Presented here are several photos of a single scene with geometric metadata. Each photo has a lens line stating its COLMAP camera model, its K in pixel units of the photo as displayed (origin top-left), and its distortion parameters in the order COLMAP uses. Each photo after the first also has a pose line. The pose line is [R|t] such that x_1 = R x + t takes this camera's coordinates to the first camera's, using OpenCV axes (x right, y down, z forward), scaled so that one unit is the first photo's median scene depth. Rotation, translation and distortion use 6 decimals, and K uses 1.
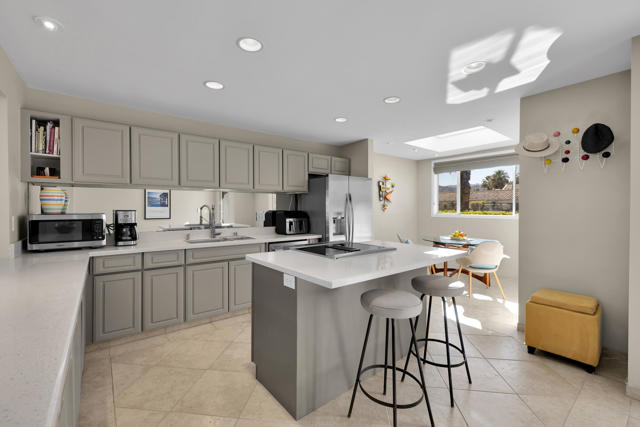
lens RADIAL K [[272.5, 0, 321.0], [0, 272.5, 209.1], [0, 0, 1]] dist [0.001317, 0.000293]
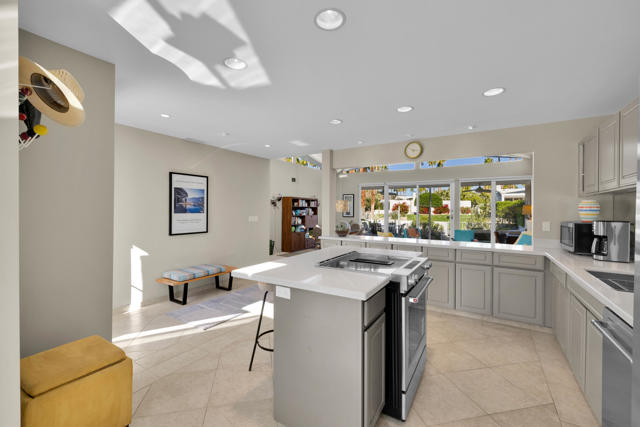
lens RADIAL K [[270.4, 0, 320.3], [0, 270.4, 211.5], [0, 0, 1]] dist [0.002726, 0.000467]
pose [[-0.942021, -0.007386, -0.335472, 0.450983], [-0.010741, 0.999909, 0.008146, -0.025376], [0.335381, 0.011277, -0.942015, 1.485100]]
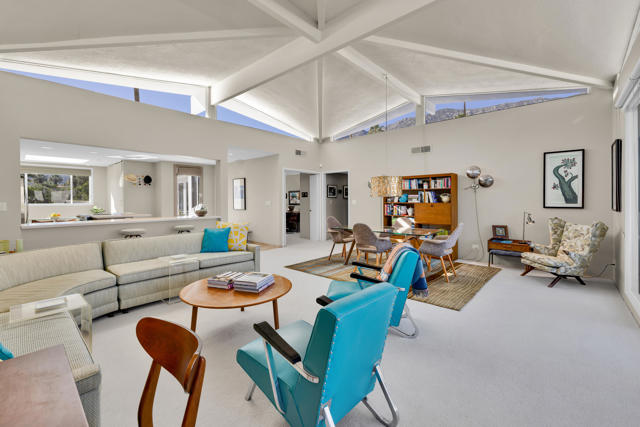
lens RADIAL K [[271.1, 0, 320.6], [0, 271.1, 200.8], [0, 0, 1]] dist [0.000981, 0.000134]
pose [[-0.170790, -0.004347, 0.985298, -2.309934], [0.008302, 0.999948, 0.005851, 0.013127], [-0.985273, 0.009179, -0.170745, -0.500402]]
